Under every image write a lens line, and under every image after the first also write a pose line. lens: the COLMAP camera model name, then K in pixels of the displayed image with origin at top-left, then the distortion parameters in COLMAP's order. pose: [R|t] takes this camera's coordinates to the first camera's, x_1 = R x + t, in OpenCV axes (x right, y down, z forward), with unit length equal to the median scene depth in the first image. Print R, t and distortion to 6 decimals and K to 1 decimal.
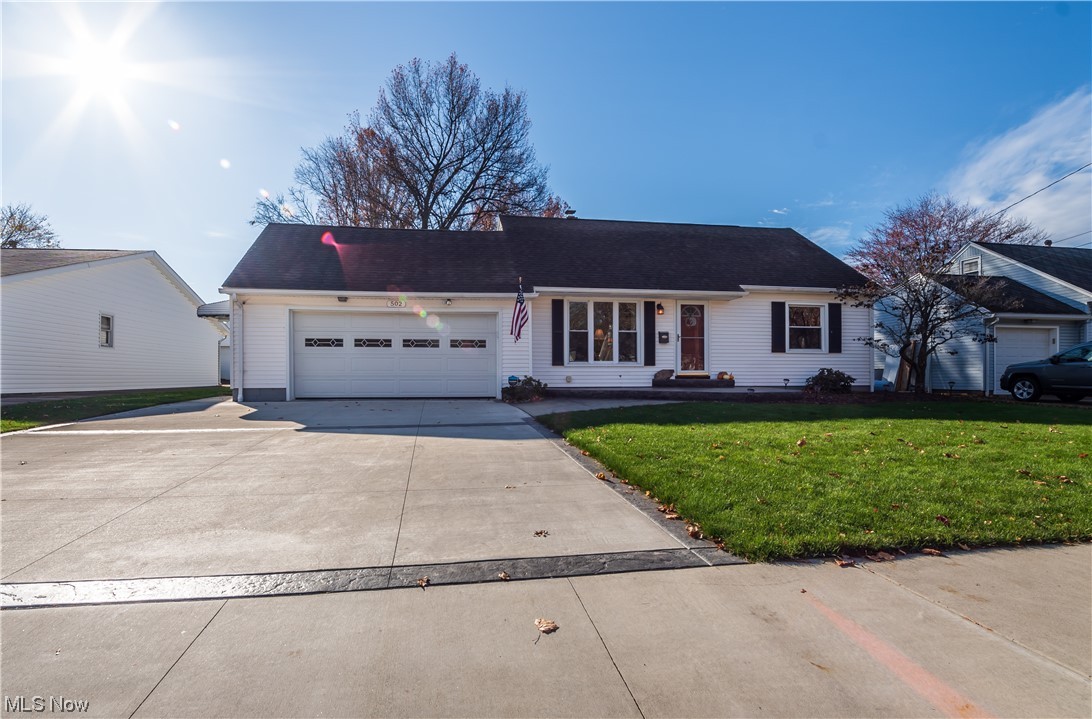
lens RADIAL K [[537.9, 0, 546.0], [0, 537.9, 379.7], [0, 0, 1]] dist [-0.028739, -0.000159]
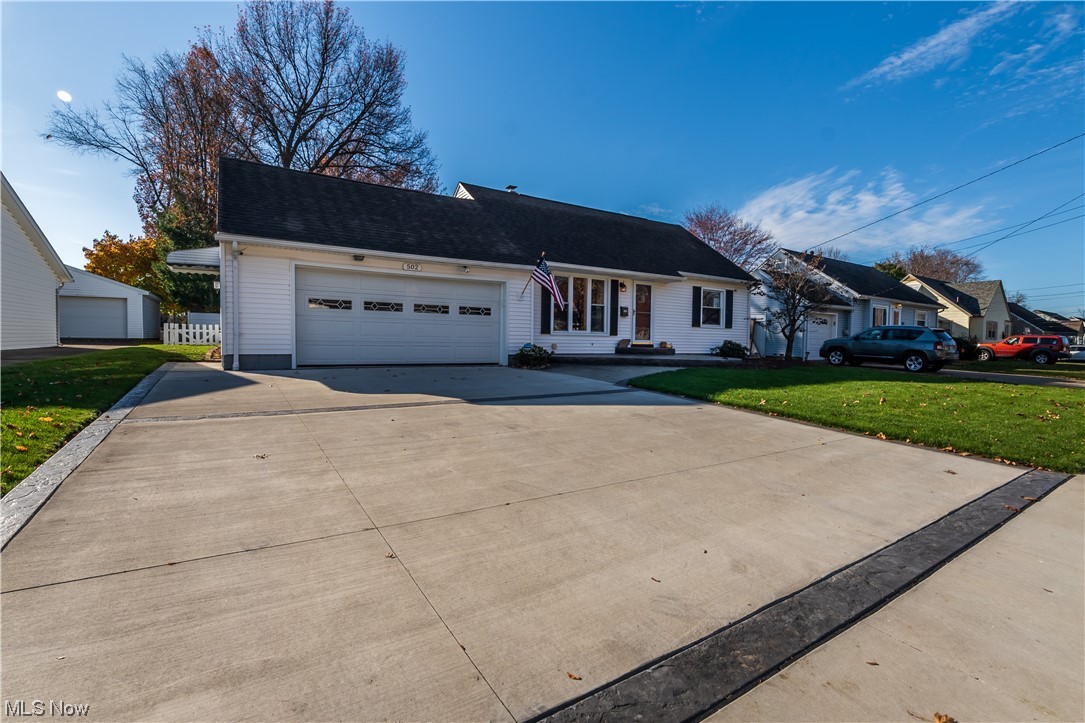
lens RADIAL K [[511.2, 0, 538.4], [0, 511.2, 364.9], [0, 0, 1]] dist [-0.031233, 0.000303]
pose [[0.910446, -0.004102, 0.413607, -0.410125], [-0.015095, 0.998955, 0.043135, -0.008066], [-0.413352, -0.045516, 0.909433, 0.062184]]
